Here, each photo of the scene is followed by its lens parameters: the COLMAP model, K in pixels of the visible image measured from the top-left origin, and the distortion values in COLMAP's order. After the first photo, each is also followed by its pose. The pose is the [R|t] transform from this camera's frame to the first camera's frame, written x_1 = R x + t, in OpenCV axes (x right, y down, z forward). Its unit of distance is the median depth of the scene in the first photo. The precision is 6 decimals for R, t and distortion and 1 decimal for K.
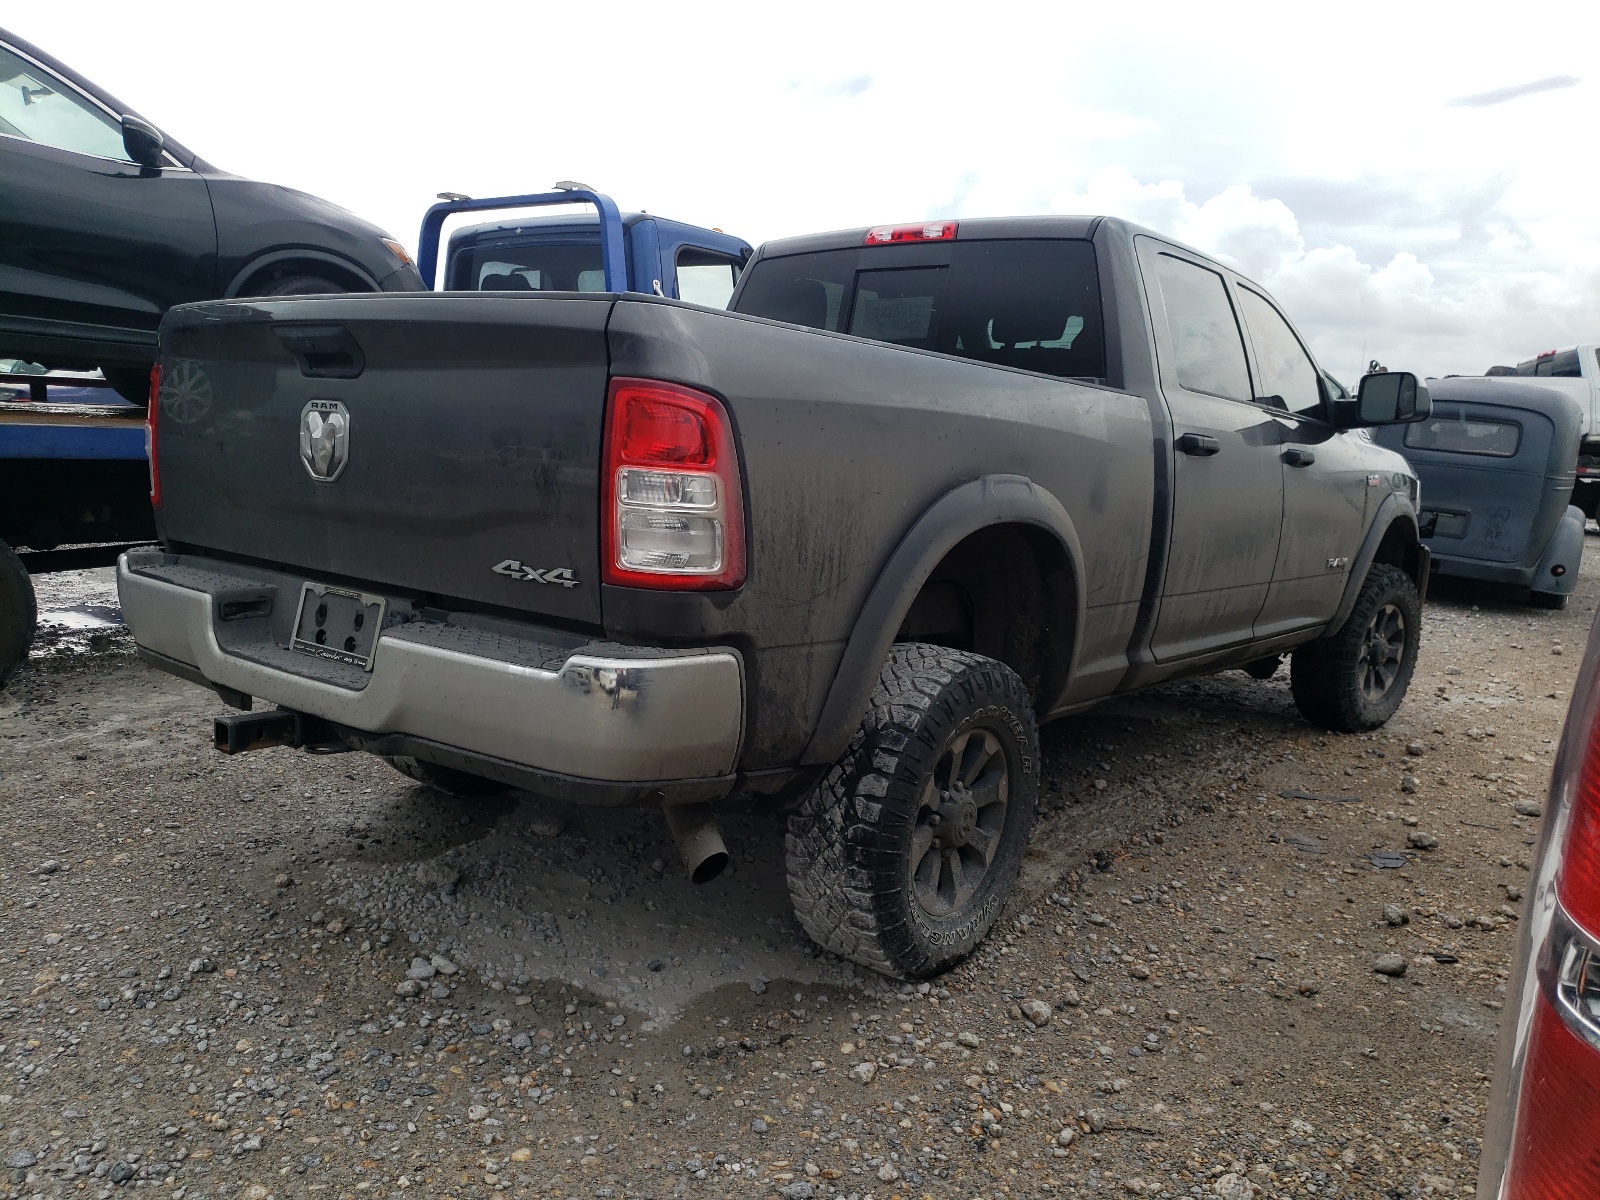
lens RADIAL K [[1235.6, 0, 800.0], [0, 1235.6, 600.0], [0, 0, 1]] dist [0.011109, 0.034723]
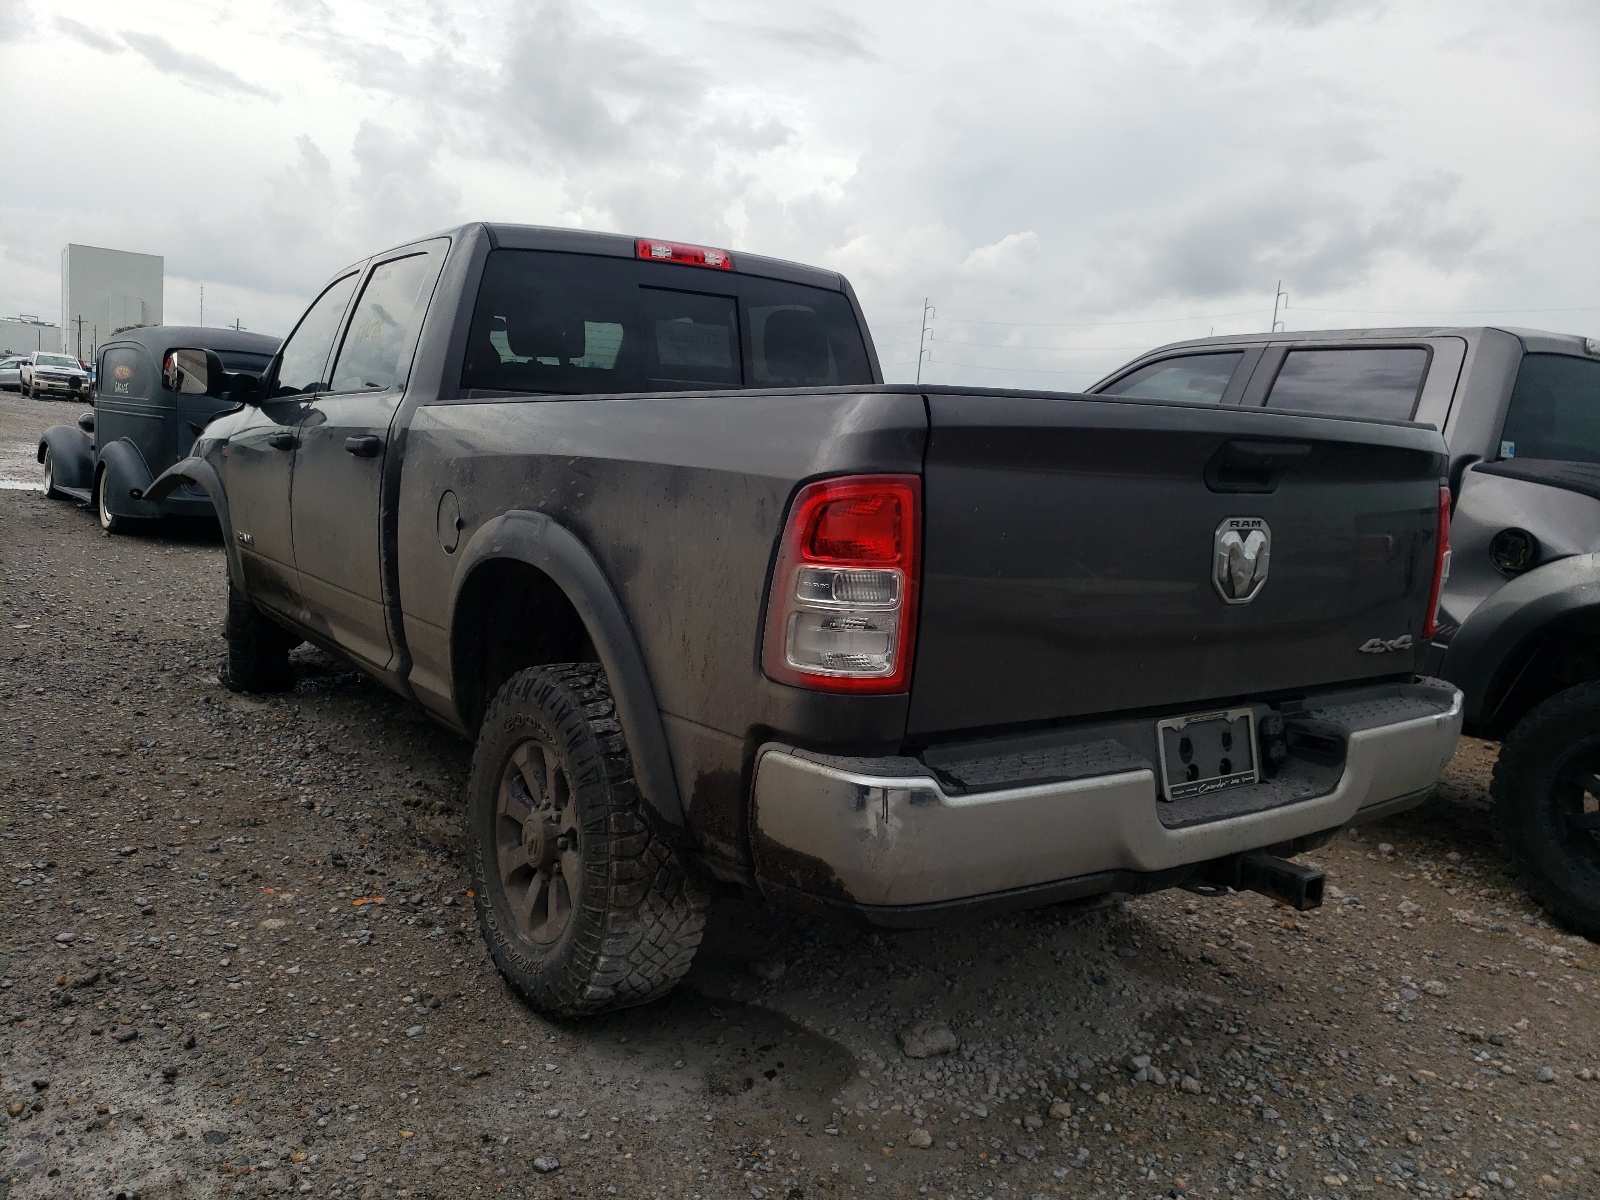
lens RADIAL K [[1235.6, 0, 800.0], [0, 1235.6, 600.0], [0, 0, 1]] dist [0.011109, 0.034723]
pose [[0.274866, -0.167207, 0.946832, -1.345657], [0.090998, 0.984866, 0.147507, -0.263604], [-0.957167, 0.045615, 0.285921, 1.039608]]
